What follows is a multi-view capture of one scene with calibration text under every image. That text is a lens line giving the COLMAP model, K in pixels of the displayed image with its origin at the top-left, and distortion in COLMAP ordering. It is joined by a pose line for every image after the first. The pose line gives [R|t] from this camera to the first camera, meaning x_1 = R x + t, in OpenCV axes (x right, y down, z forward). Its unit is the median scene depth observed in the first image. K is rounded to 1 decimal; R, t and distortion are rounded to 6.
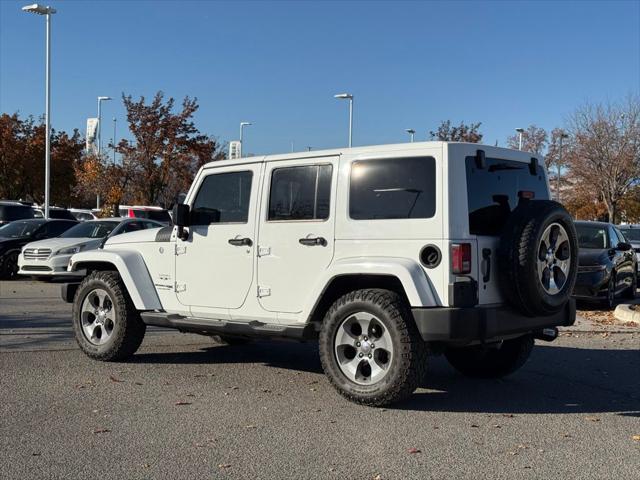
lens RADIAL K [[882.7, 0, 320.0], [0, 882.7, 240.0], [0, 0, 1]] dist [0.137825, -0.122555]
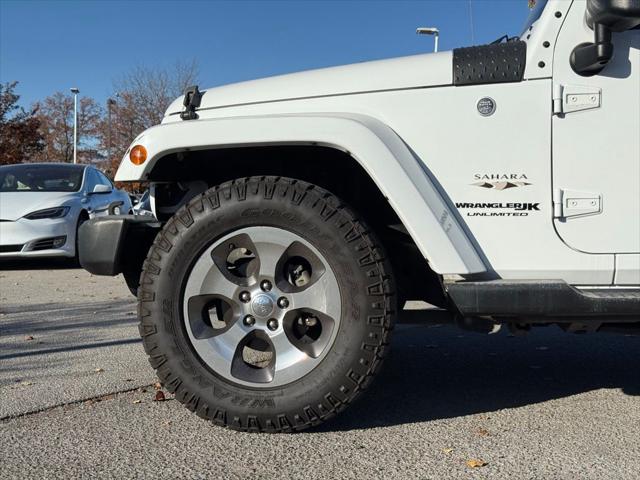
lens RADIAL K [[882.7, 0, 320.0], [0, 882.7, 240.0], [0, 0, 1]] dist [0.137825, -0.122555]
pose [[0.860977, -0.024040, 0.508076, -0.463398], [0.022466, 0.999705, 0.009230, 0.066220], [-0.508148, 0.003467, 0.861263, 0.791613]]
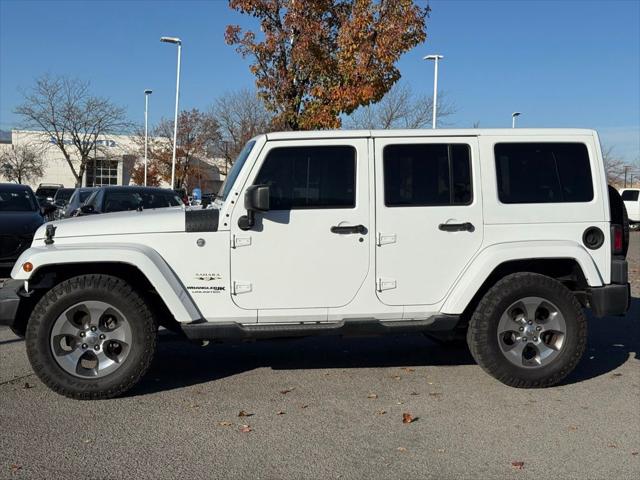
lens RADIAL K [[882.7, 0, 320.0], [0, 882.7, 240.0], [0, 0, 1]] dist [0.137825, -0.122555]
pose [[0.682792, -0.043051, 0.729343, -0.739562], [0.014532, 0.998865, 0.045356, -0.027266], [-0.730468, -0.020370, 0.682643, 0.429995]]
